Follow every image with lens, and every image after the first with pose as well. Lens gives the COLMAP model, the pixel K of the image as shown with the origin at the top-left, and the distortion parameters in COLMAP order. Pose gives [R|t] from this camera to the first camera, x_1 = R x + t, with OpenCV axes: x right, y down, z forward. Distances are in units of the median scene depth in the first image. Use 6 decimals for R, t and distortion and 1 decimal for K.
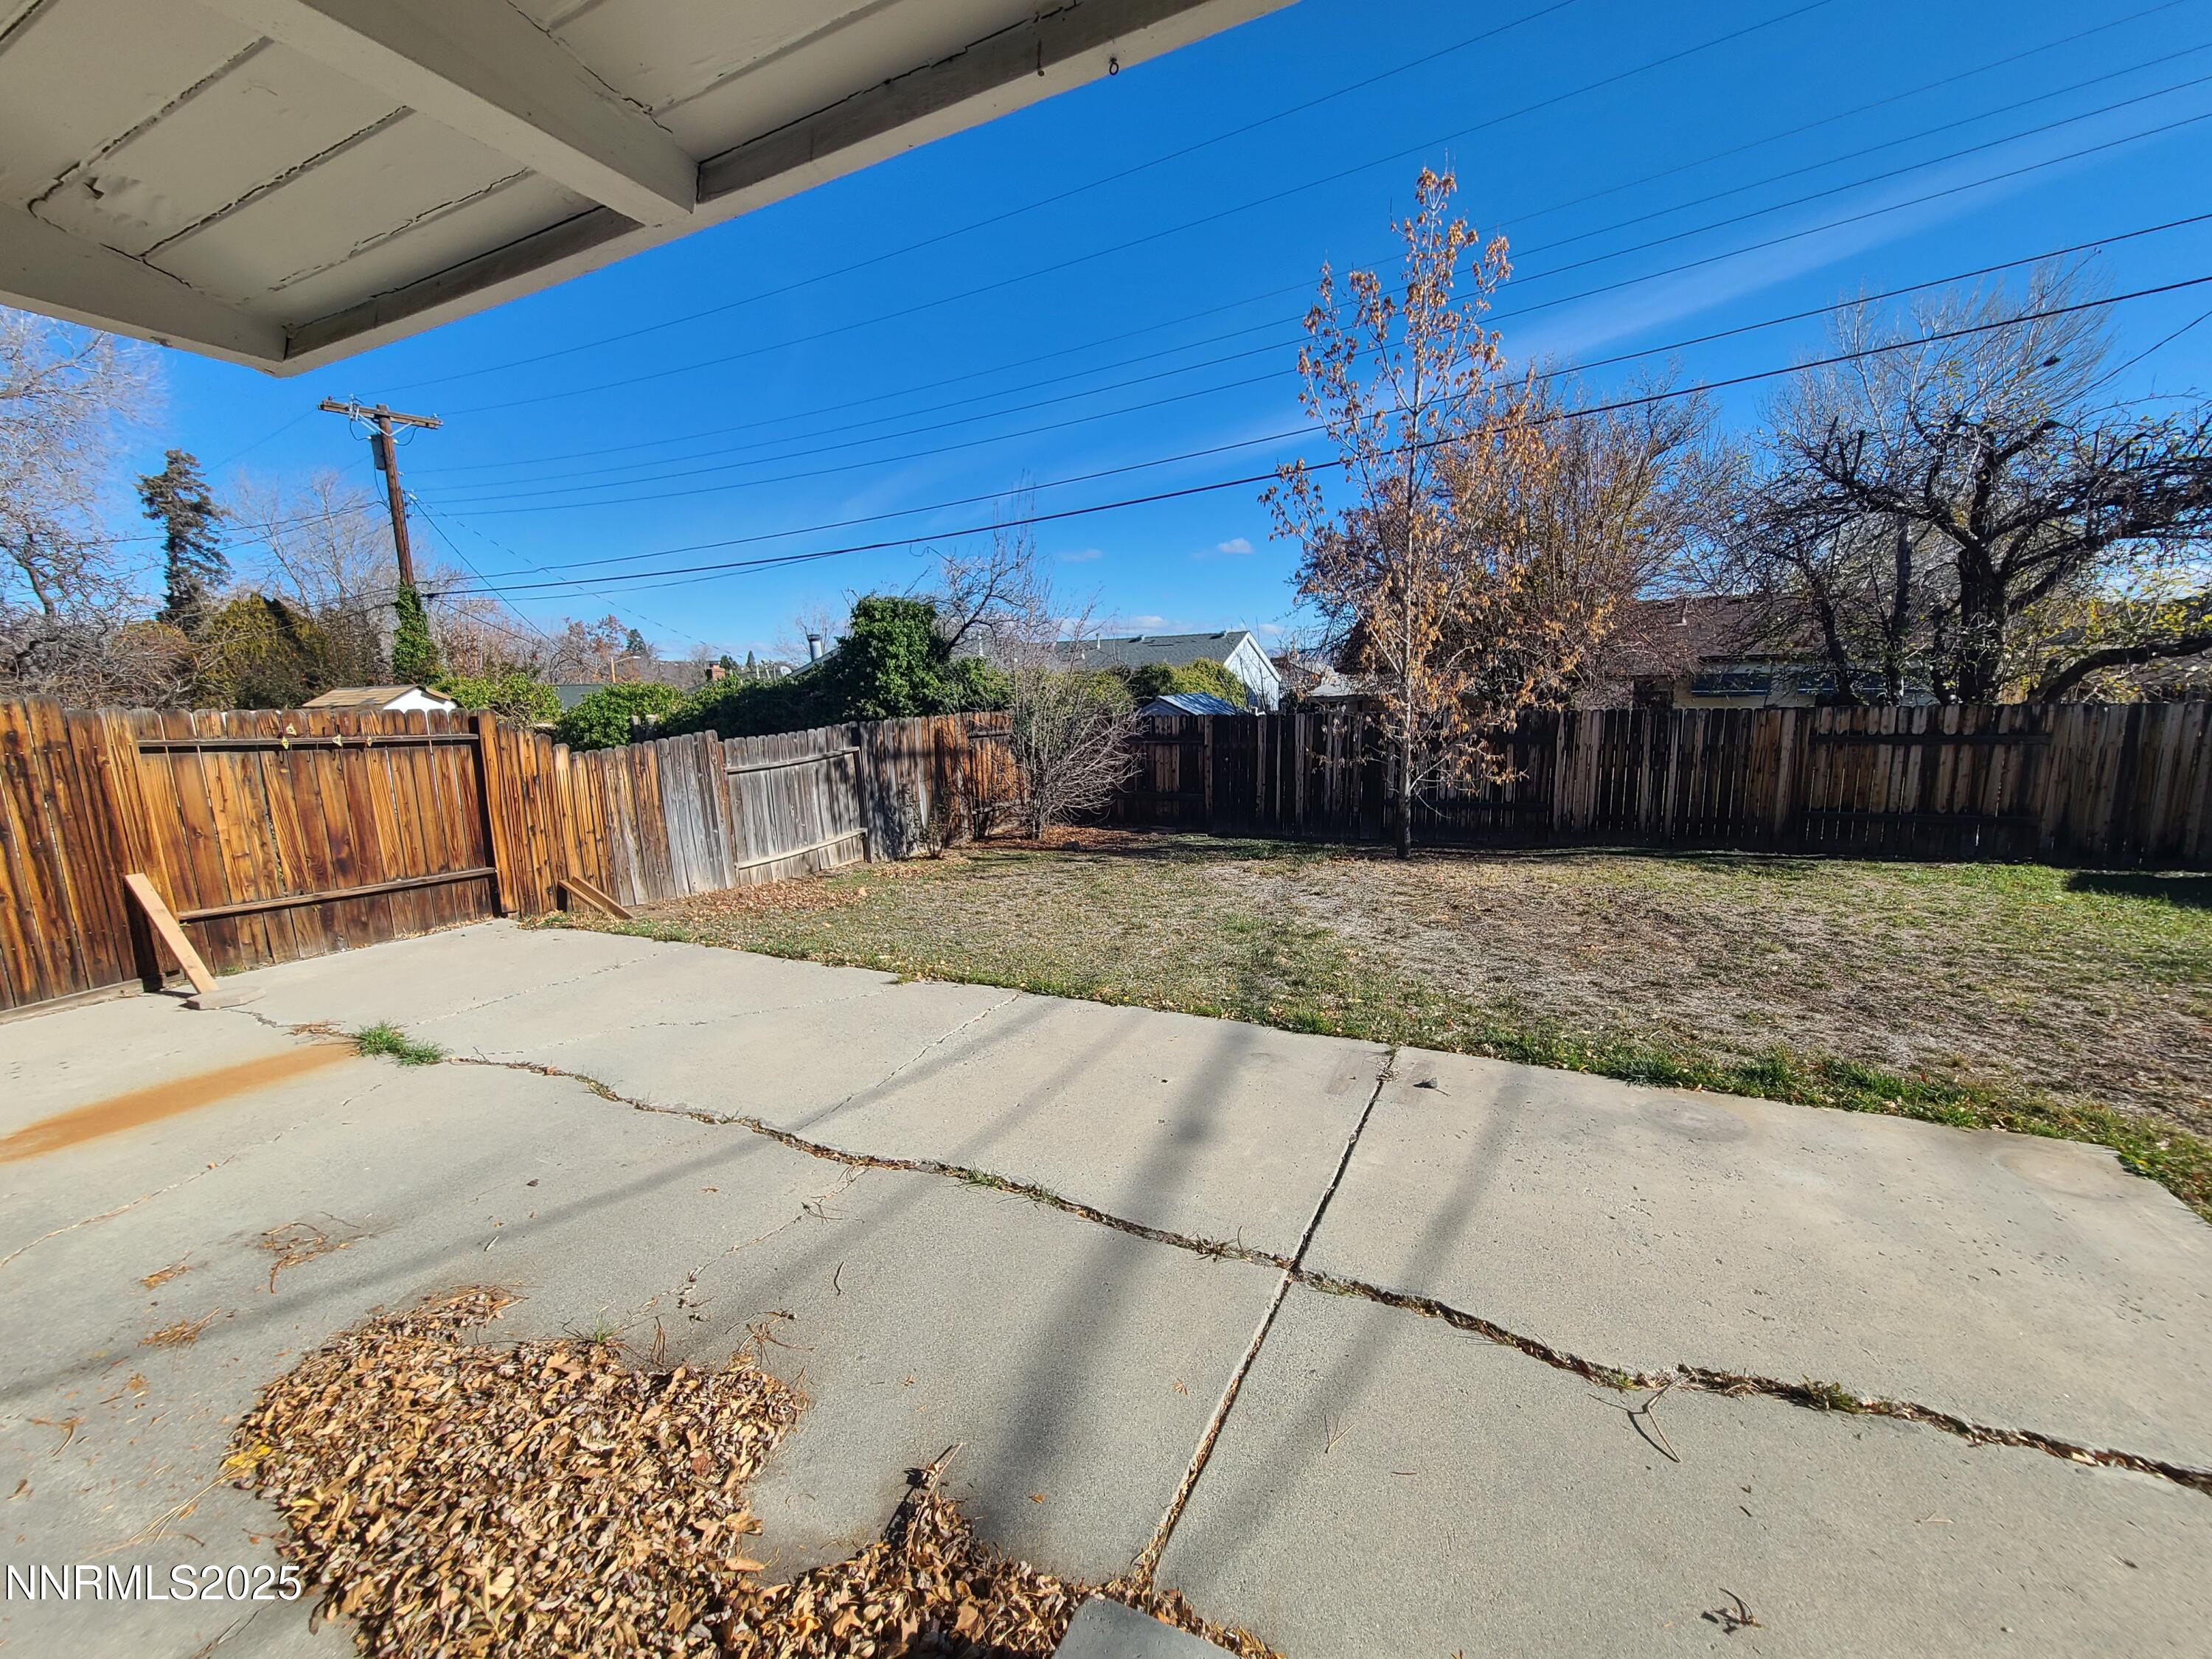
lens RADIAL K [[904.5, 0, 1116.1], [0, 904.5, 837.7], [0, 0, 1]] dist [-0.002913, 0.000732]
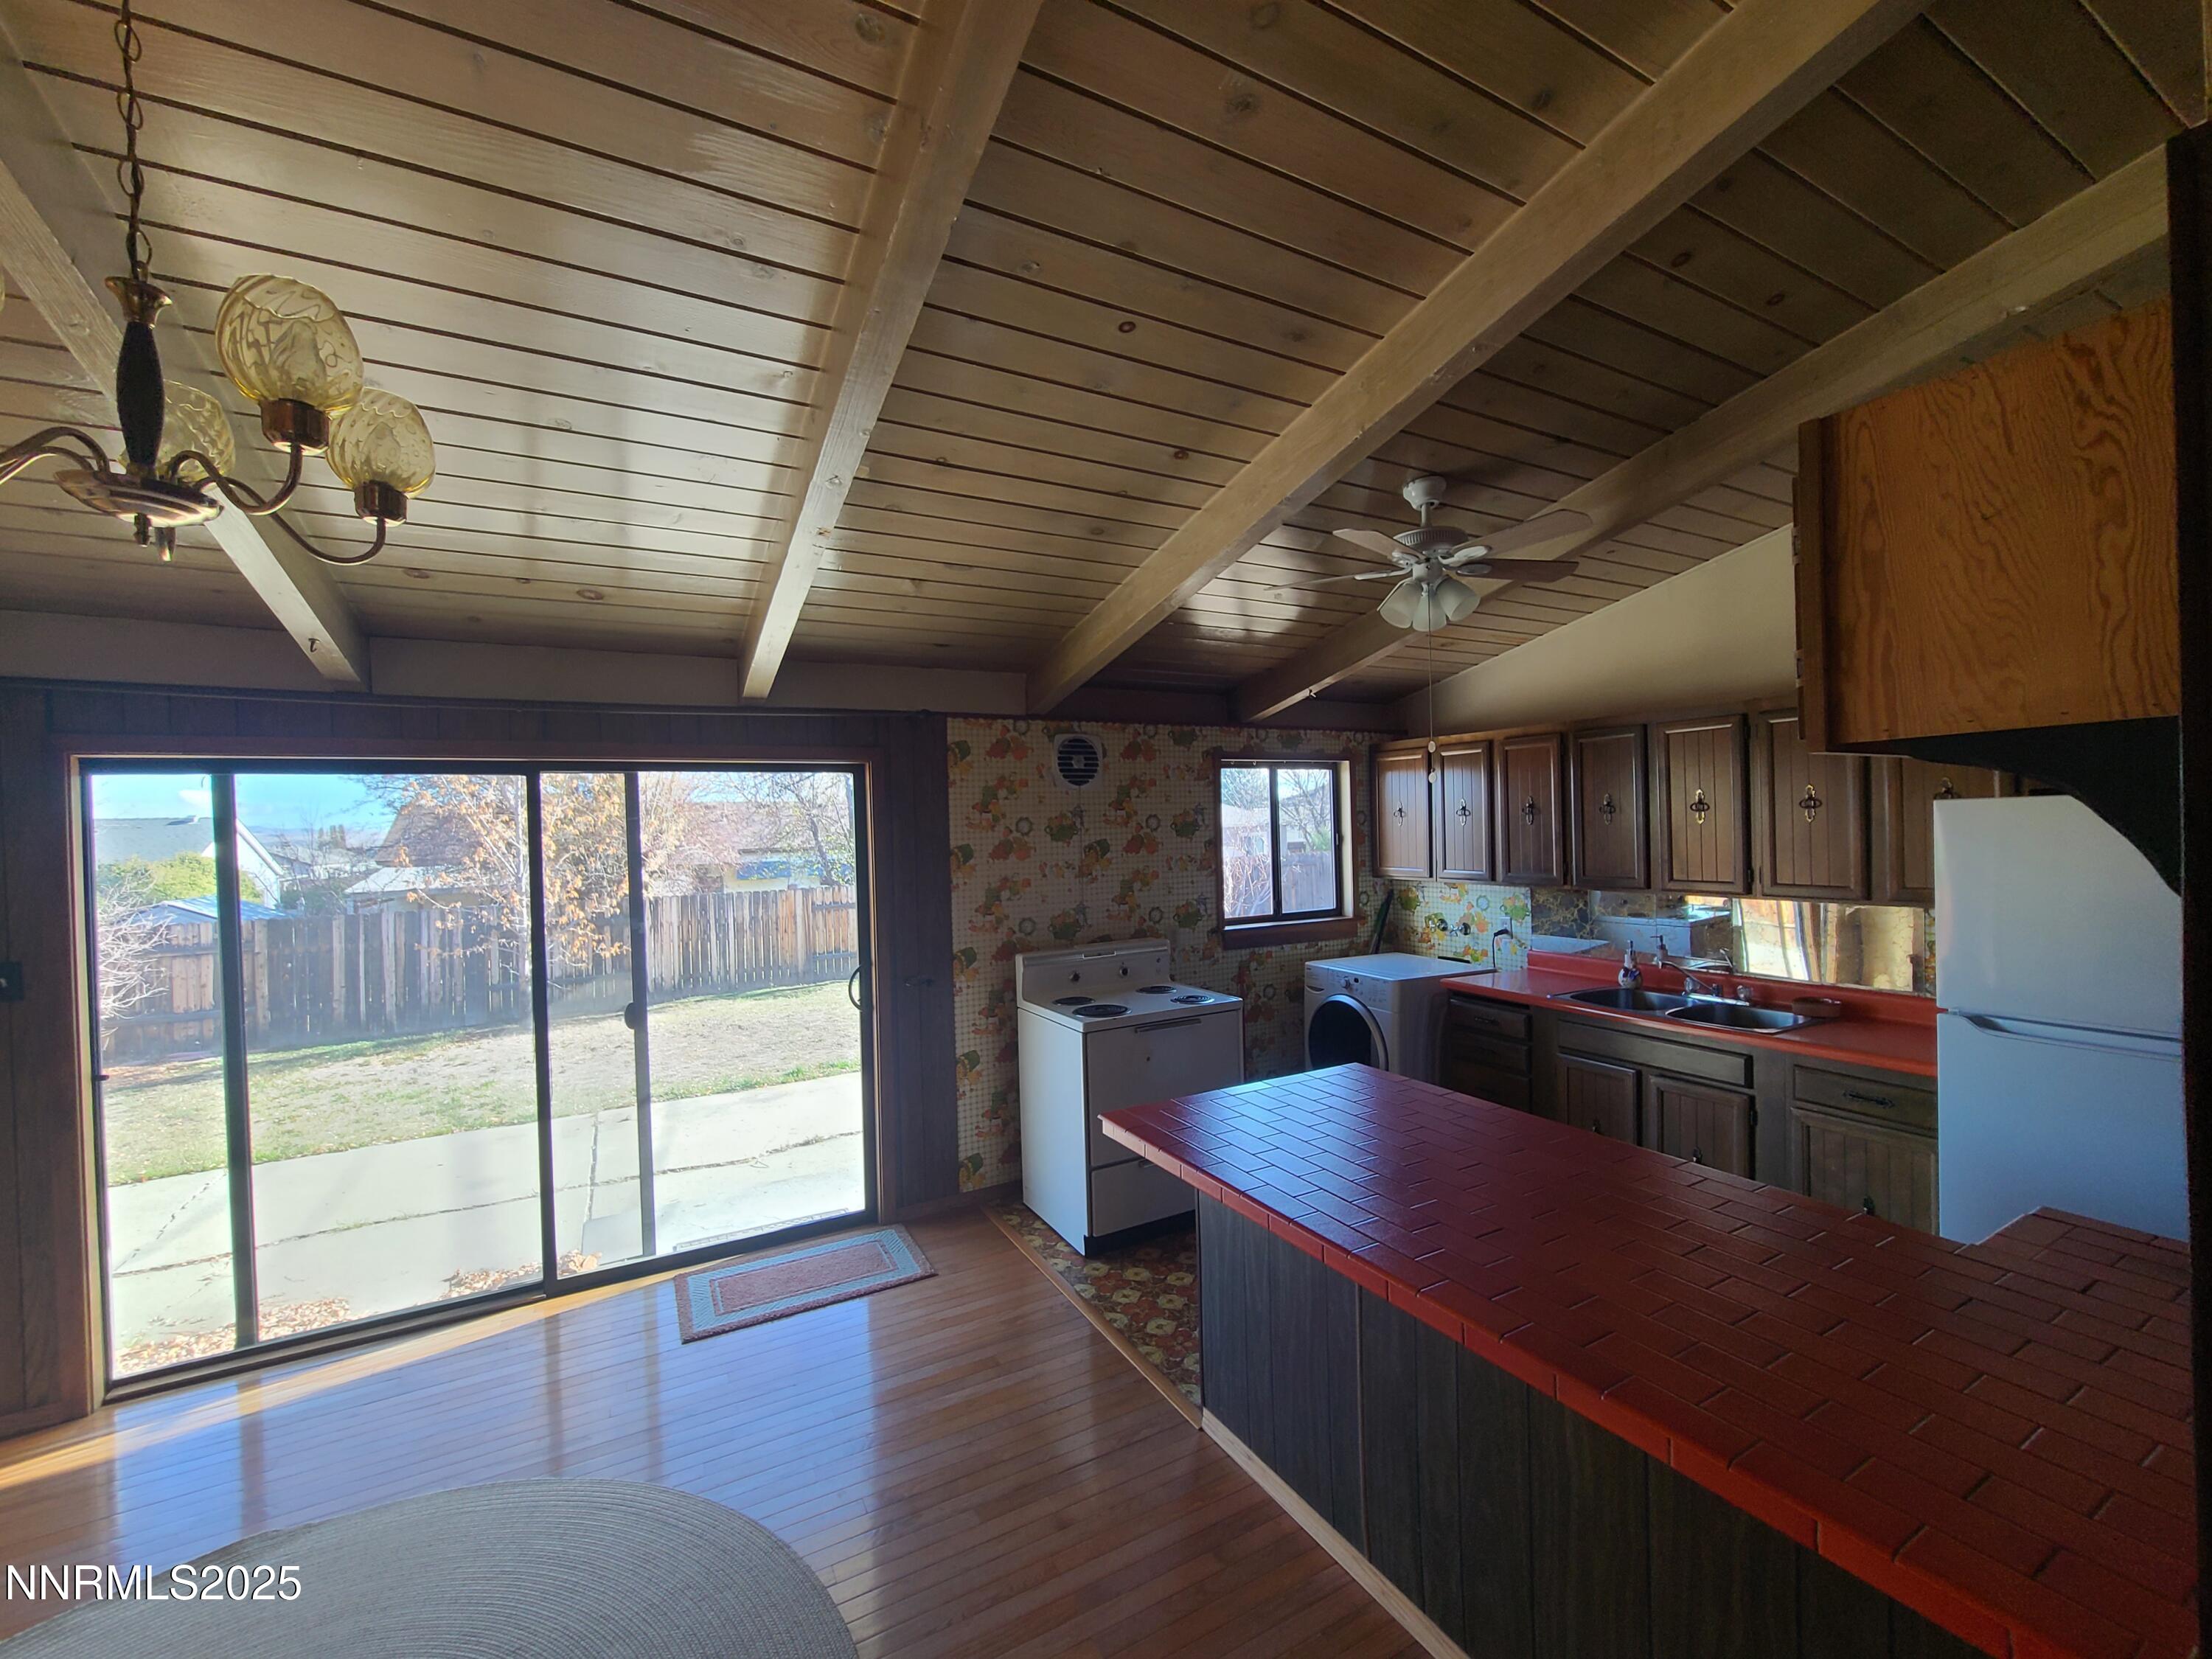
lens RADIAL K [[904.5, 0, 1109.8], [0, 904.5, 844.4], [0, 0, 1]] dist [-0.002913, 0.000732]
pose [[0.578259, 0.002271, 0.815850, -0.277886], [0.154890, 0.981504, -0.112515, 0.050522], [-0.801016, 0.191429, 0.567211, -0.429476]]
